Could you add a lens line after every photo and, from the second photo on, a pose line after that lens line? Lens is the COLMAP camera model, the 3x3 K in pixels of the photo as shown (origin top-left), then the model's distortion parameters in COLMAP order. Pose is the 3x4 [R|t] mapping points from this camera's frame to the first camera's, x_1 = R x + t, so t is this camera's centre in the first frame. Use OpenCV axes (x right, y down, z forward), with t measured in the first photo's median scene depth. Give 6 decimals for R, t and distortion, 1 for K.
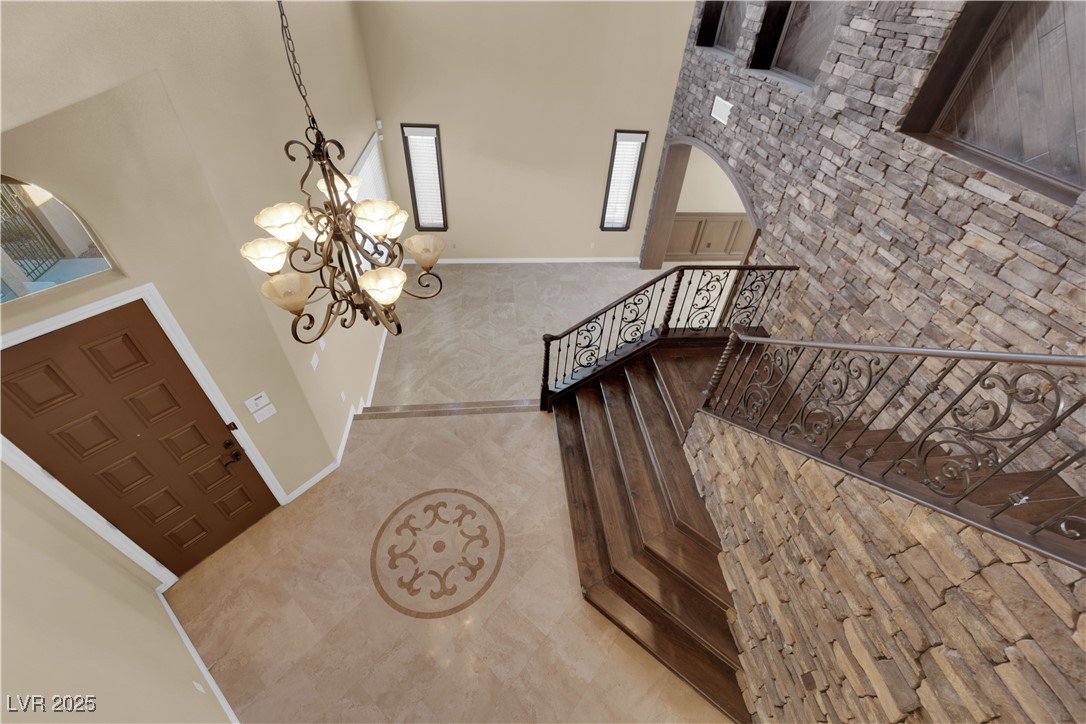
lens RADIAL K [[439.5, 0, 543.4], [0, 439.5, 361.4], [0, 0, 1]] dist [-0.012309, -0.002048]
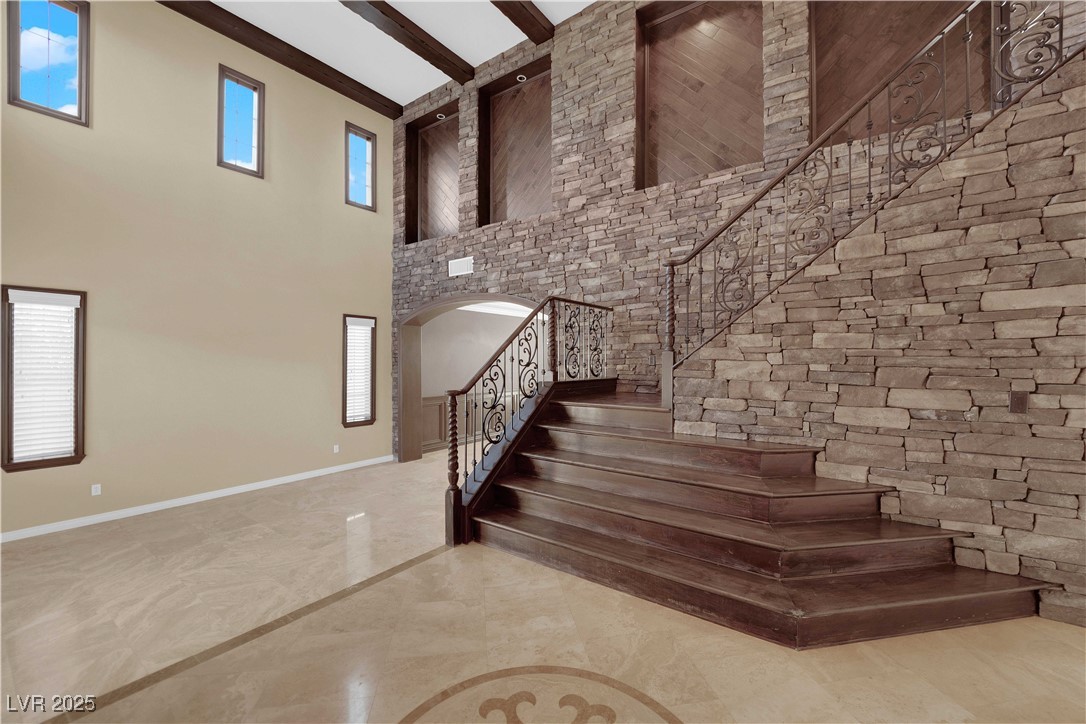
lens RADIAL K [[439.5, 0, 547.5], [0, 439.5, 360.4], [0, 0, 1]] dist [-0.012309, -0.002048]
pose [[0.663292, -0.052729, 0.746501, -0.446306], [0.527575, 0.740416, -0.416471, 0.304970], [-0.530761, 0.670077, 0.518931, 0.584483]]
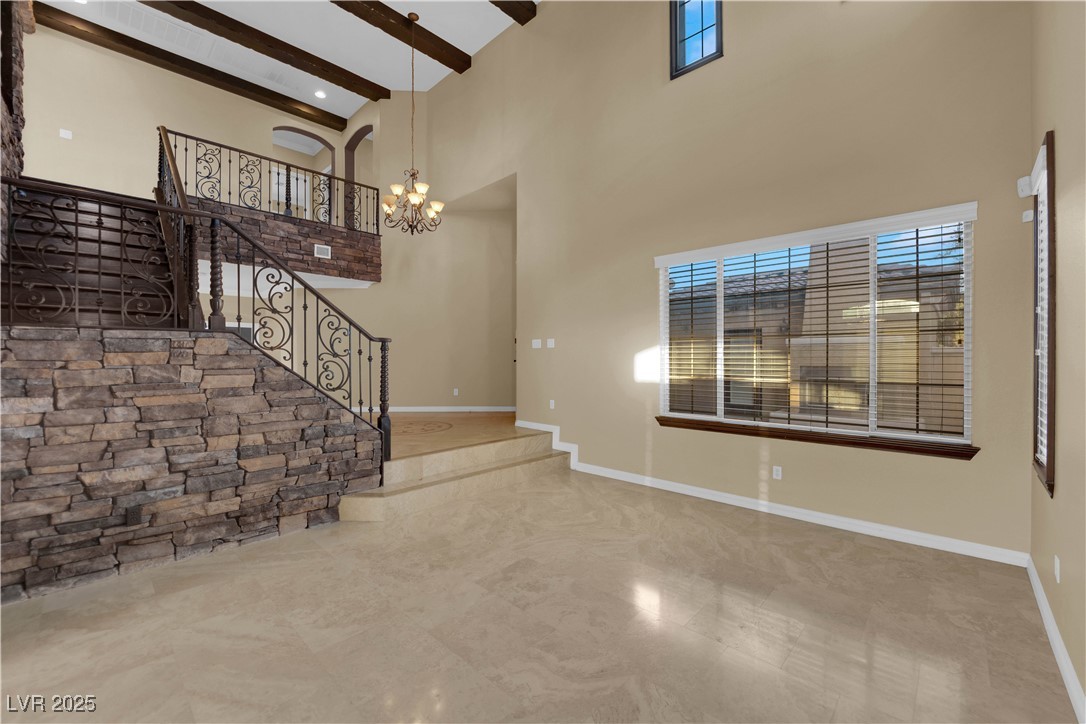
lens RADIAL K [[439.5, 0, 543.8], [0, 439.5, 360.5], [0, 0, 1]] dist [-0.012309, -0.002048]
pose [[-0.768203, -0.048939, -0.638333, 0.356678], [-0.459478, 0.736458, 0.496497, -0.662683], [0.445807, 0.674710, -0.588236, 1.856705]]
